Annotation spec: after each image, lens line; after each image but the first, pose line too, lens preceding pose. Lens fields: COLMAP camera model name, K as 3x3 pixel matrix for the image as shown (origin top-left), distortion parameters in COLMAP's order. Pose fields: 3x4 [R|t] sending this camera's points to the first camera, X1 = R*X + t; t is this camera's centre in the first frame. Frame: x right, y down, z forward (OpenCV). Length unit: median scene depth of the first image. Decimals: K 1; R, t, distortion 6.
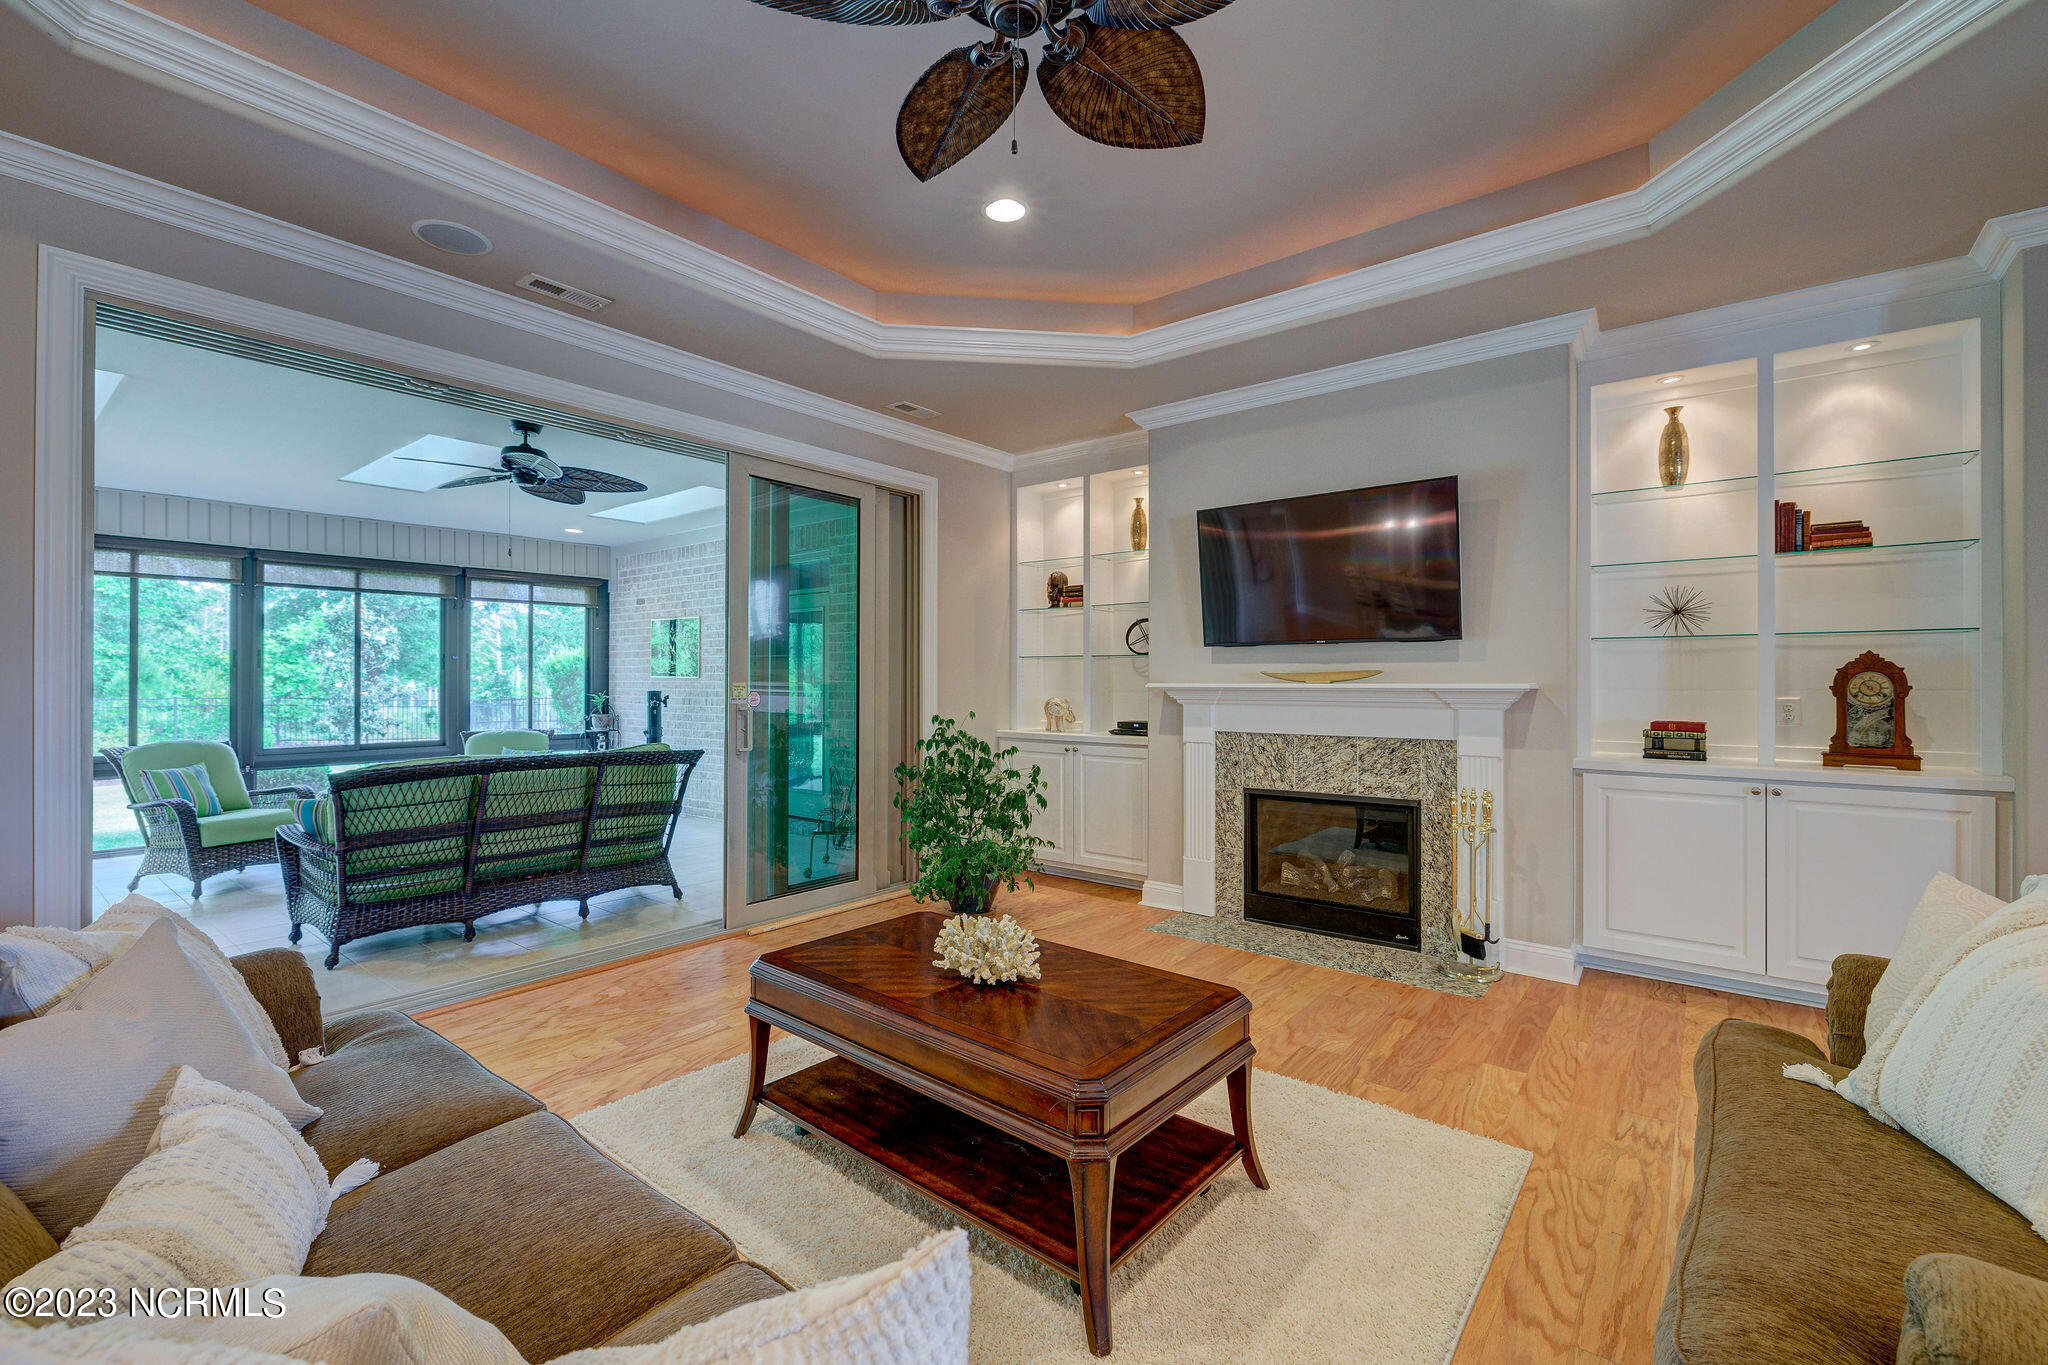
lens RADIAL K [[866.5, 0, 1026.0], [0, 866.5, 674.7], [0, 0, 1]] dist [-0.000888, -0.000314]
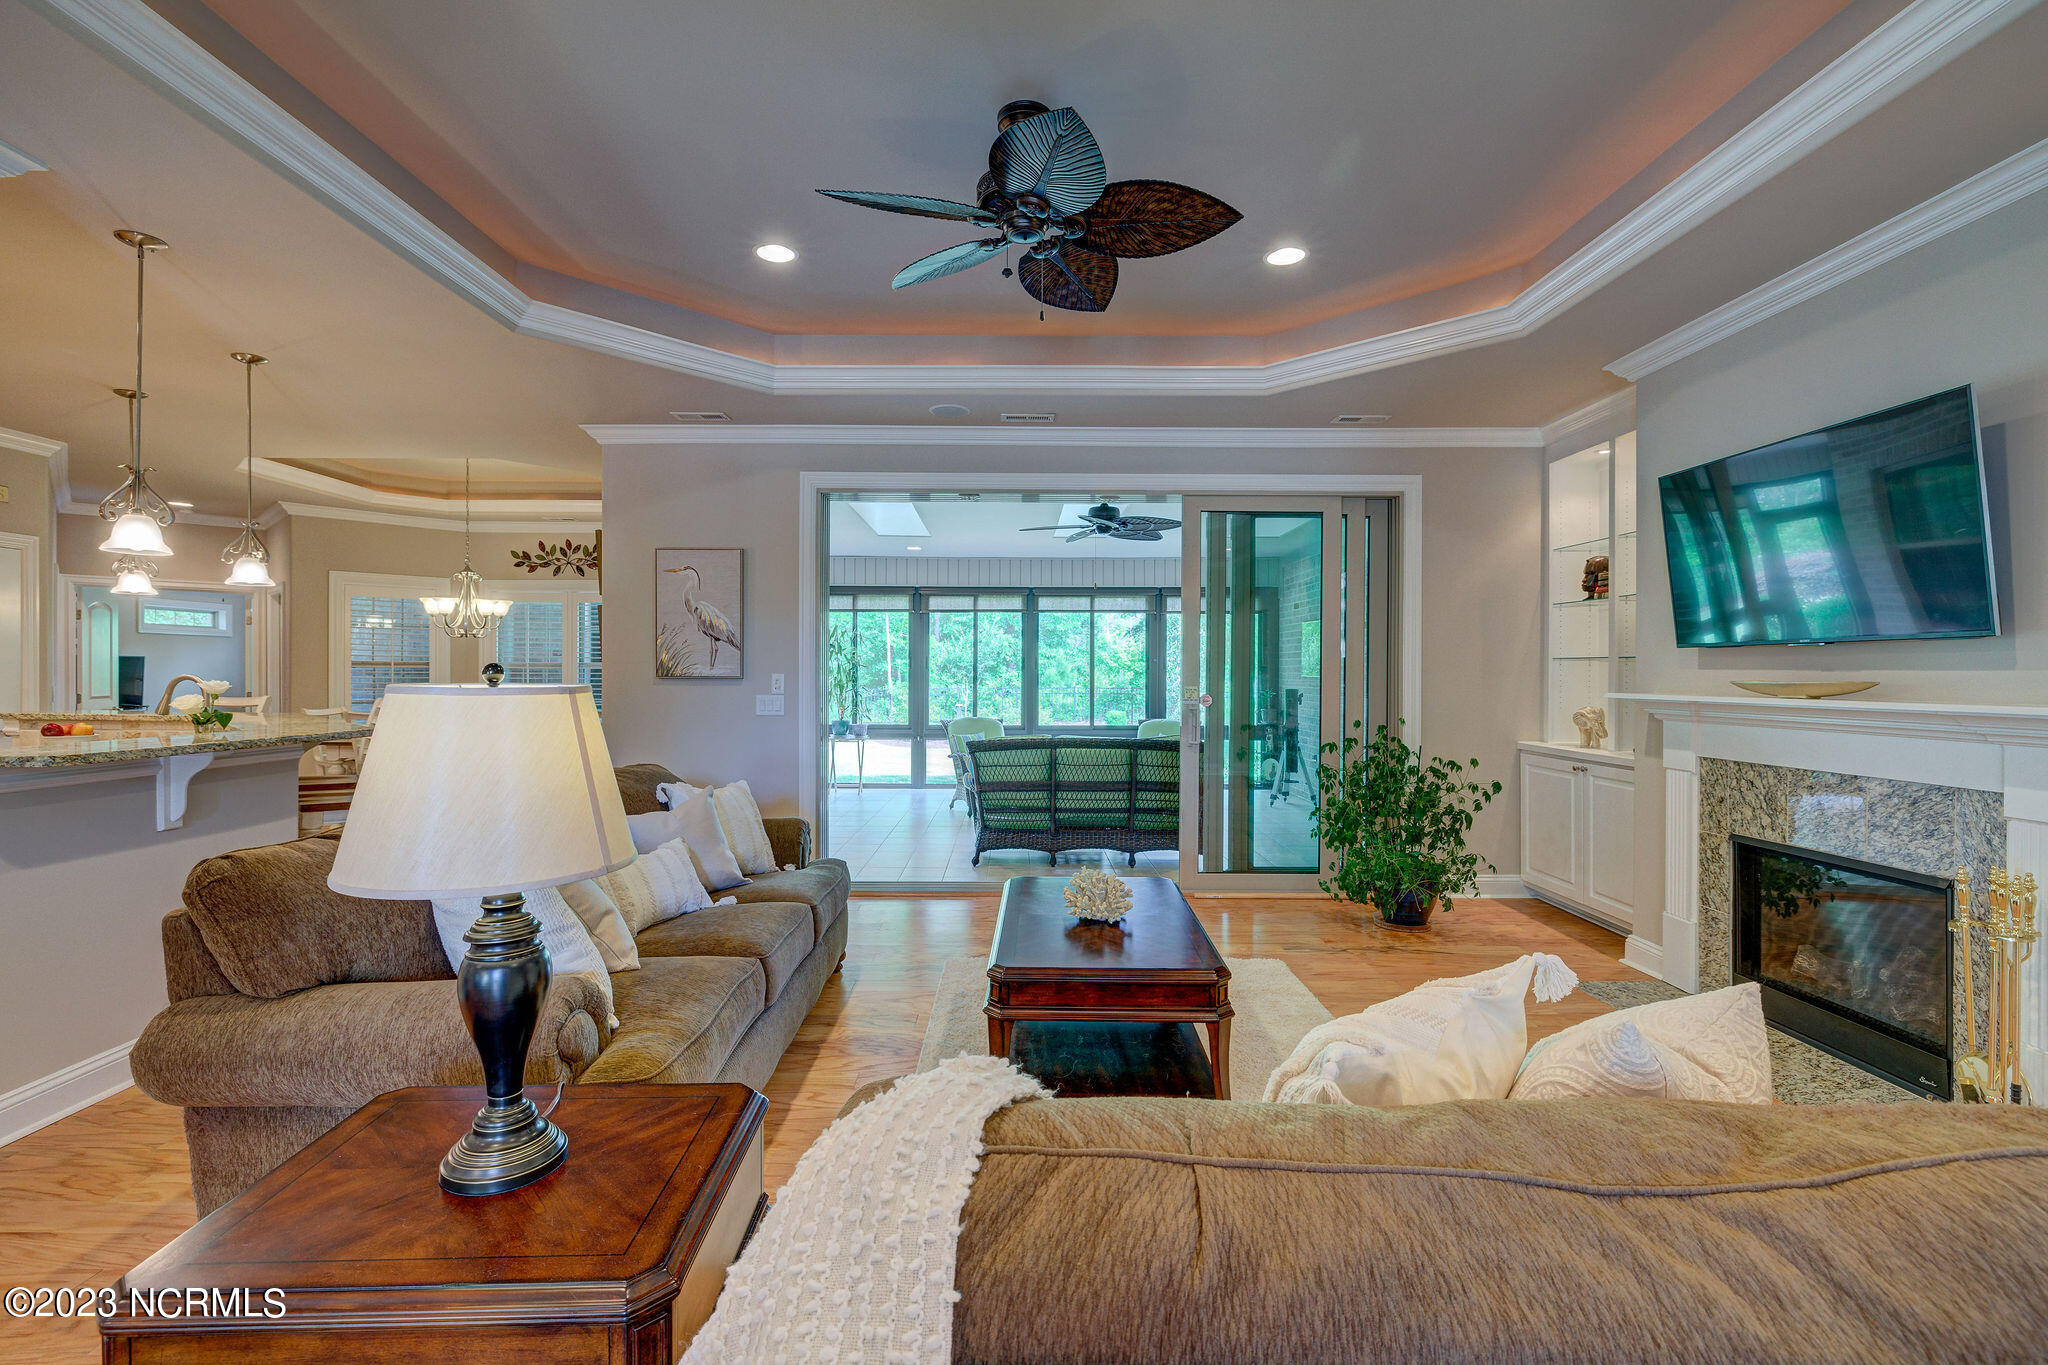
lens RADIAL K [[921.3, 0, 1024.4], [0, 921.3, 672.1], [0, 0, 1]] dist [-0.000528, -0.000161]
pose [[0.635564, 0.001421, -0.772047, 0.477349], [0.002279, 0.999990, 0.003717, -0.015096], [0.772045, -0.004122, 0.635555, 0.009555]]
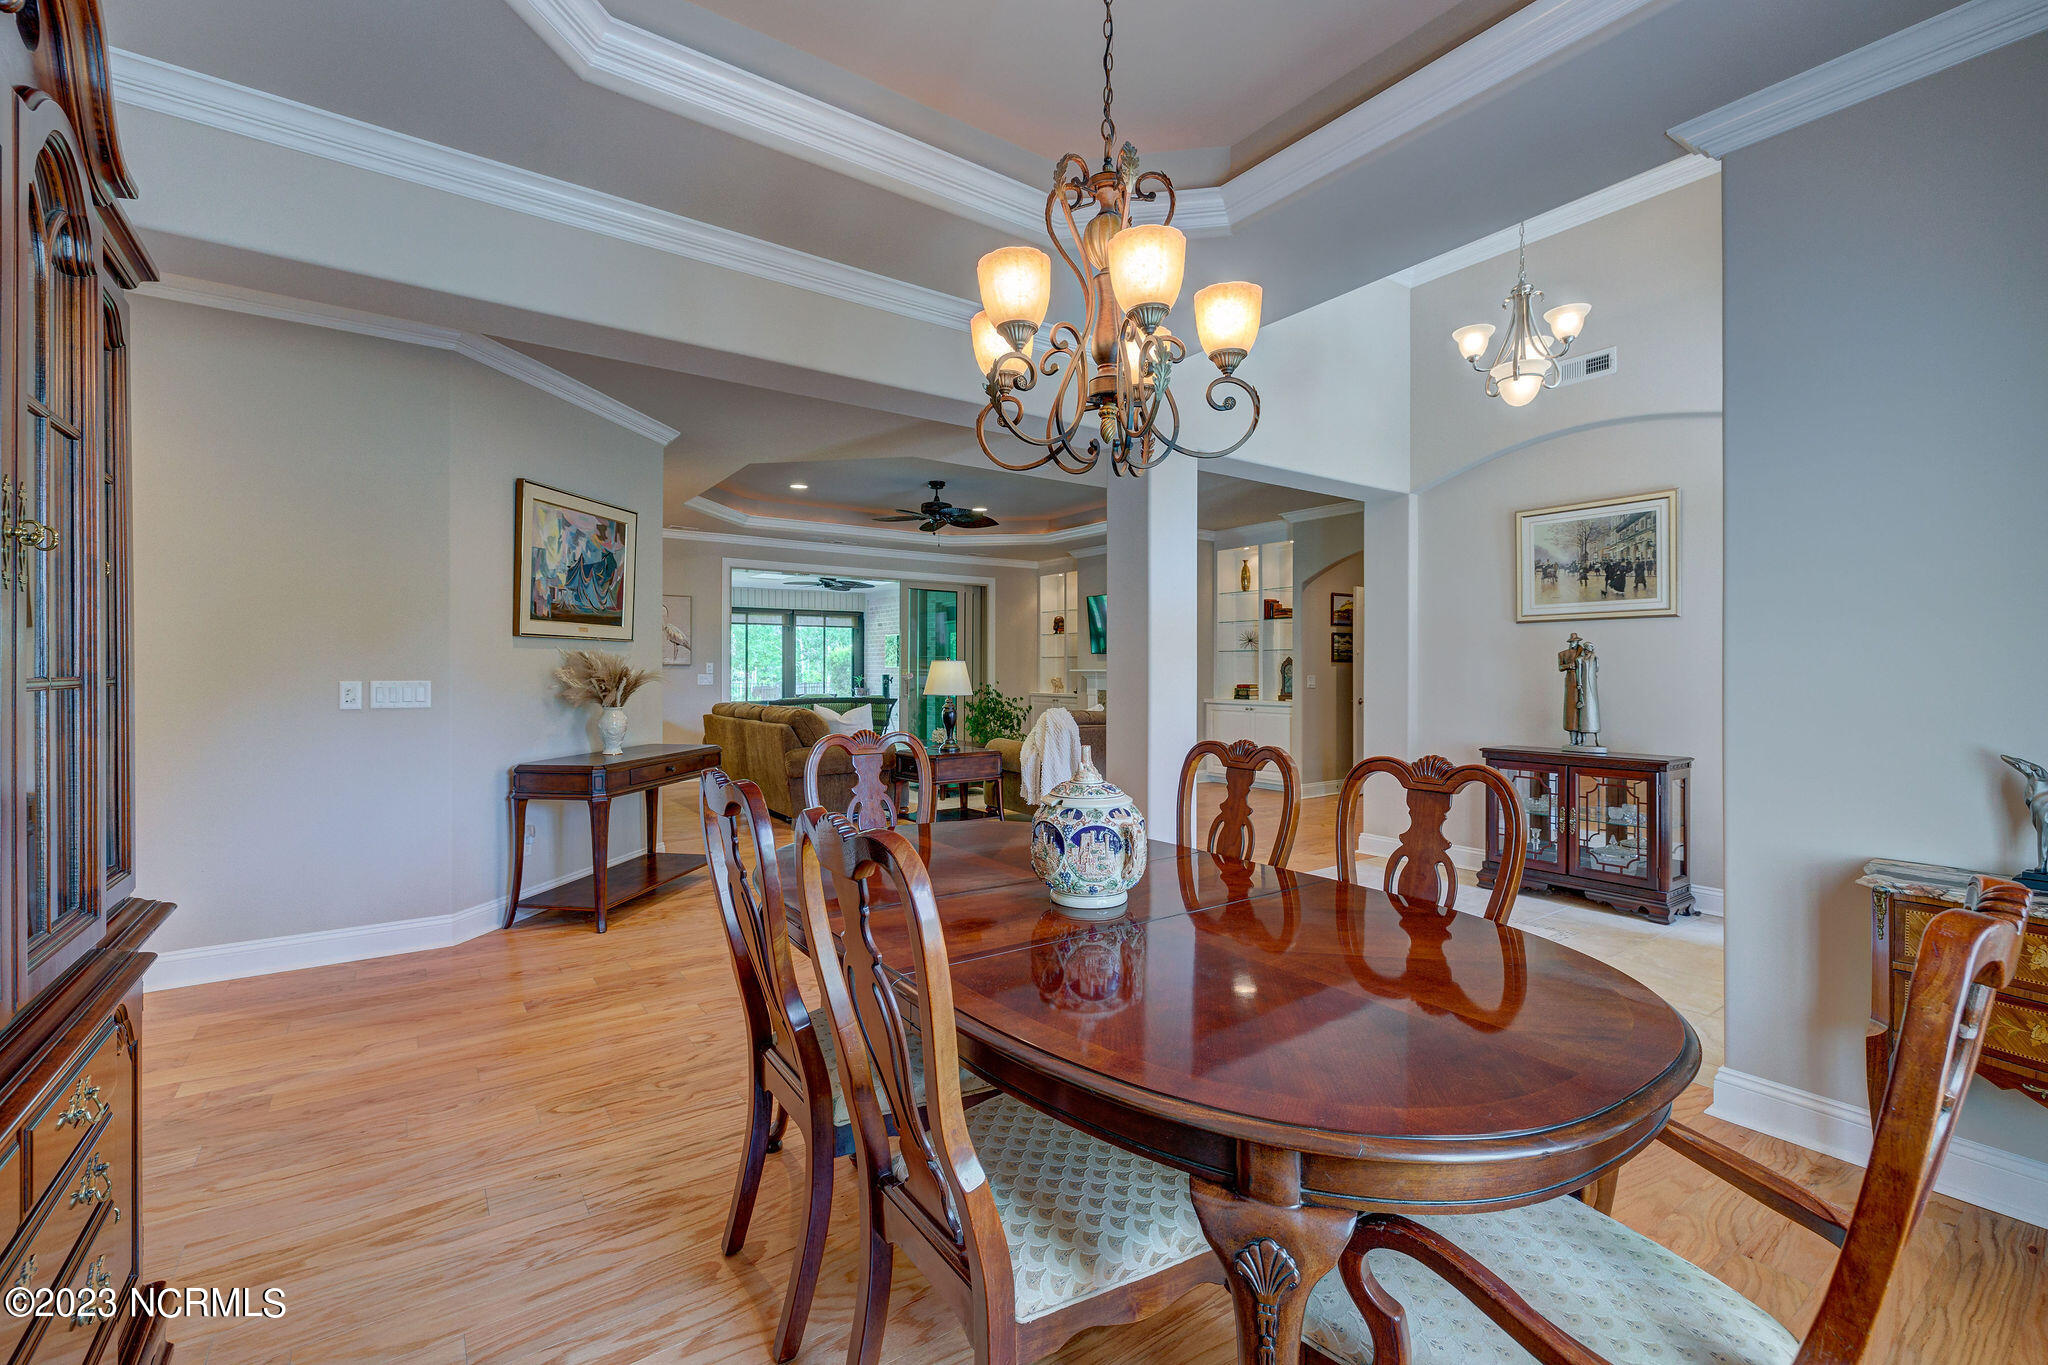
lens RADIAL K [[866.5, 0, 1026.0], [0, 866.5, 674.7], [0, 0, 1]] dist [-0.000888, -0.000314]
pose [[0.963608, 0.001140, -0.267317, 0.671052], [0.002017, 0.999931, 0.011535, -0.003715], [0.267312, -0.011654, 0.963540, -1.333684]]
